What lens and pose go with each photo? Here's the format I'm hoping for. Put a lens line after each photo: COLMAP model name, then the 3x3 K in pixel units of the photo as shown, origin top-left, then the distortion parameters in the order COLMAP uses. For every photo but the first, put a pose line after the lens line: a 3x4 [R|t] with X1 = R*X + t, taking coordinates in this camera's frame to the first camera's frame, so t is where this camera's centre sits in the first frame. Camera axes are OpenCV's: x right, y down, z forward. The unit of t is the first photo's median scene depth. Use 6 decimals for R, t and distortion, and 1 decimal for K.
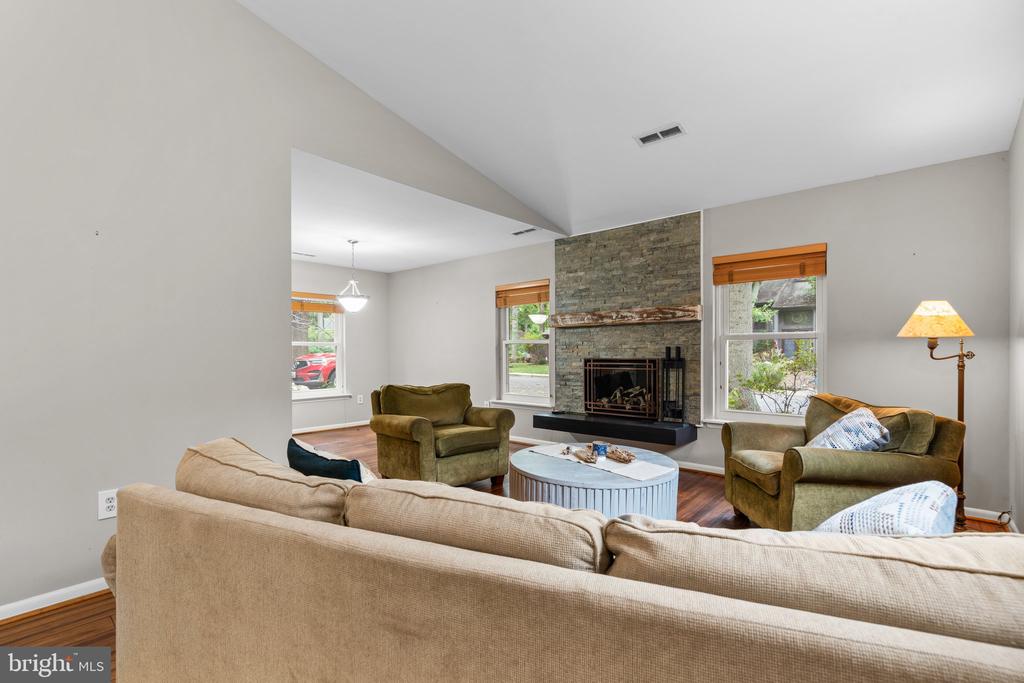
lens RADIAL K [[464.5, 0, 511.4], [0, 464.5, 347.8], [0, 0, 1]] dist [-0.002458, 0.000377]
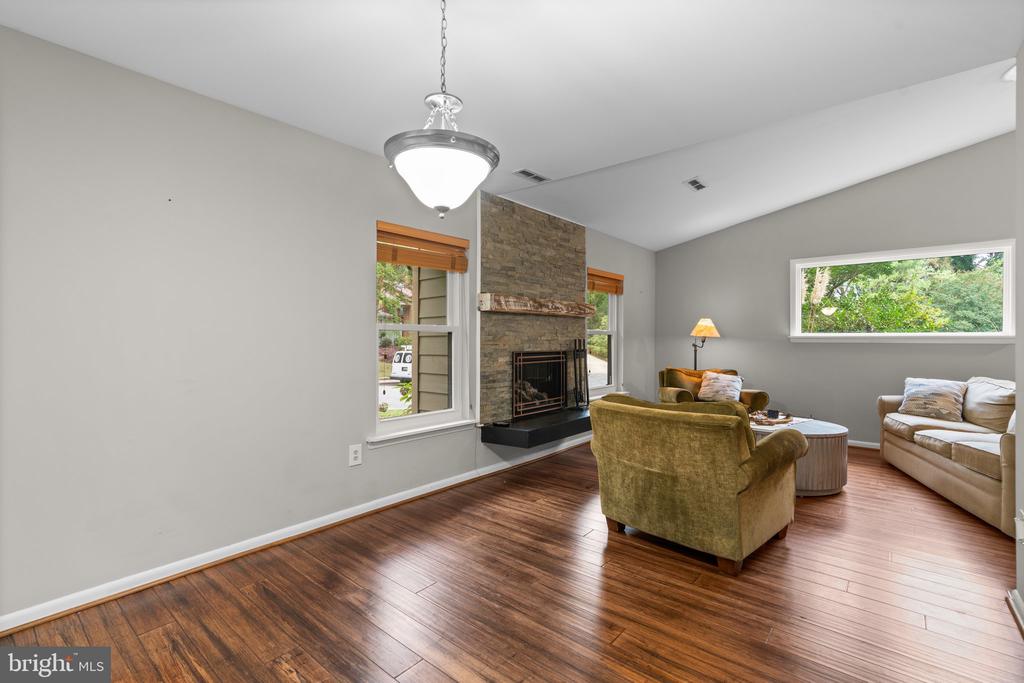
lens RADIAL K [[464.5, 0, 511.4], [0, 464.5, 347.8], [0, 0, 1]] dist [-0.002458, 0.000377]
pose [[-0.015361, -0.013176, 0.999795, -0.786150], [-0.006378, 0.999894, 0.013080, 0.005042], [-0.999862, -0.006176, -0.015444, 1.196405]]
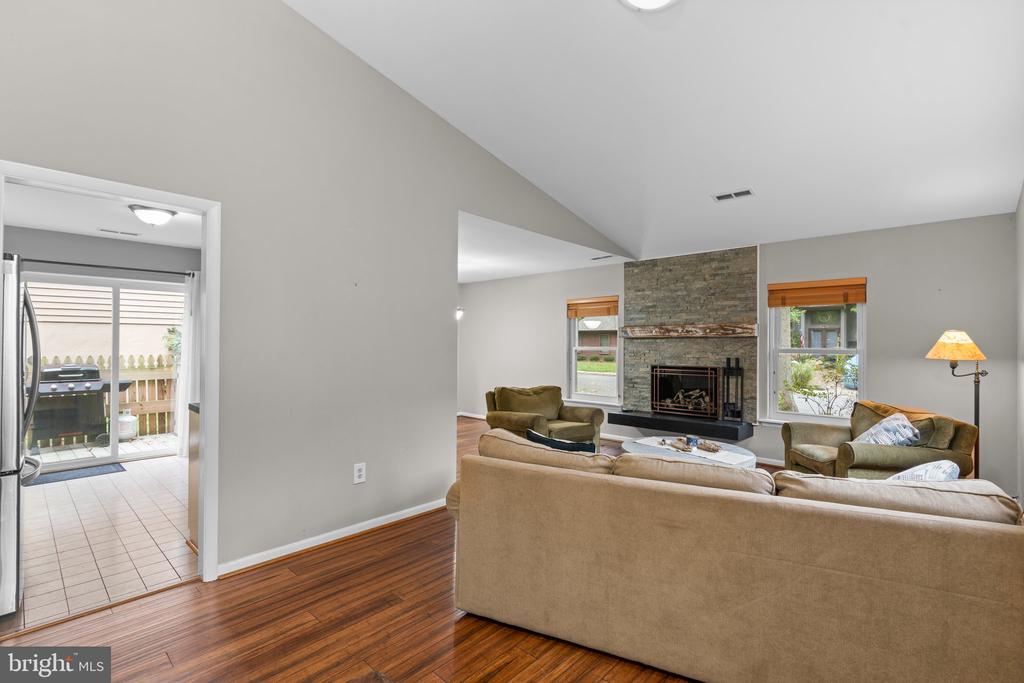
lens RADIAL K [[465.0, 0, 512.8], [0, 465.0, 334.9], [0, 0, 1]] dist [-0.000066, 0.000178]
pose [[0.999373, 0.009877, -0.033998, -0.180364], [-0.010364, 0.999846, -0.014184, -0.038837], [0.033853, 0.014527, 0.999321, -0.220285]]
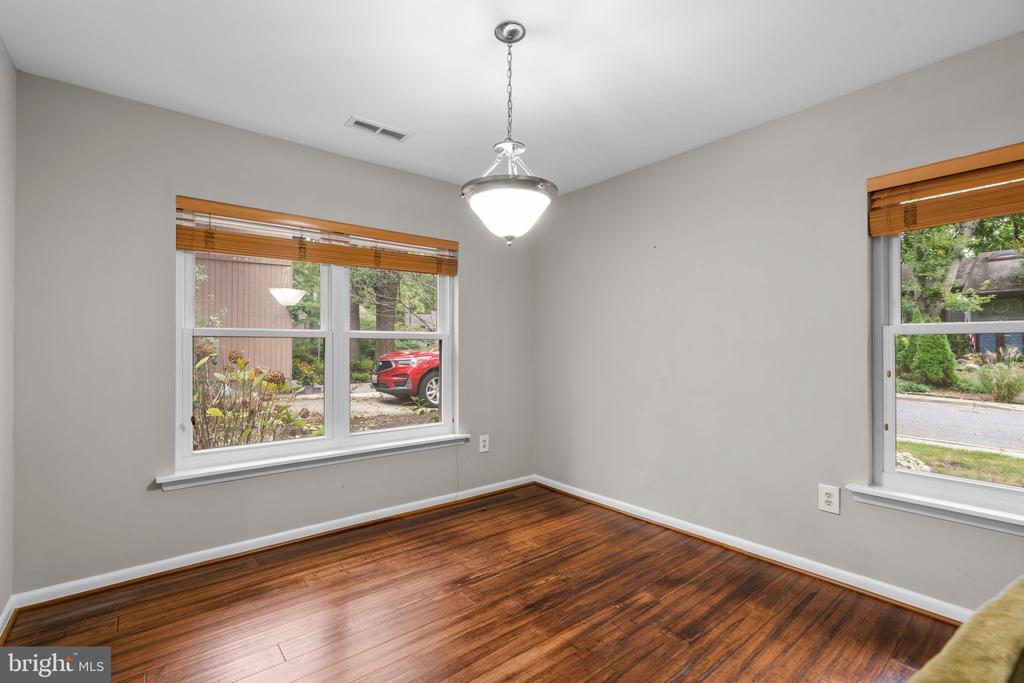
lens RADIAL K [[464.5, 0, 511.4], [0, 464.5, 347.8], [0, 0, 1]] dist [-0.002458, 0.000377]
pose [[0.985843, 0.005530, -0.167578, -0.345267], [-0.004107, 0.999953, 0.008836, -0.000964], [0.167619, -0.008023, 0.985819, 0.818225]]
